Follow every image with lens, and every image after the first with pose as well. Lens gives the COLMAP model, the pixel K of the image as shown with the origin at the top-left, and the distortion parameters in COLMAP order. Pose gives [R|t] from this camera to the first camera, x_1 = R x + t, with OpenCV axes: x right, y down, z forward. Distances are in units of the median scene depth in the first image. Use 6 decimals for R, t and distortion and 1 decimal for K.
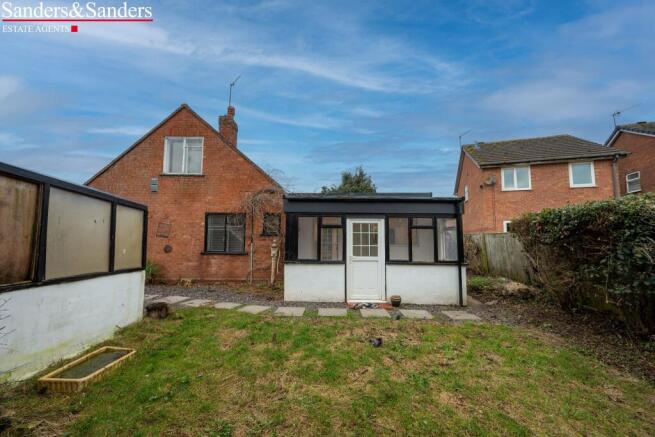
lens RADIAL K [[255.2, 0, 328.5], [0, 255.2, 215.8], [0, 0, 1]] dist [-0.003990, -0.000106]
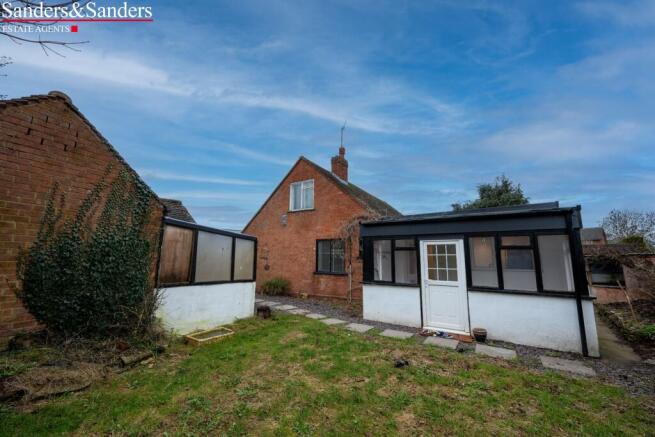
lens RADIAL K [[255.2, 0, 322.4], [0, 255.2, 218.1], [0, 0, 1]] dist [-0.003990, -0.000106]
pose [[0.841157, -0.084488, -0.534151, 0.318546], [0.040403, 0.994778, -0.093722, 0.002492], [0.539280, 0.057254, 0.840178, -0.030332]]
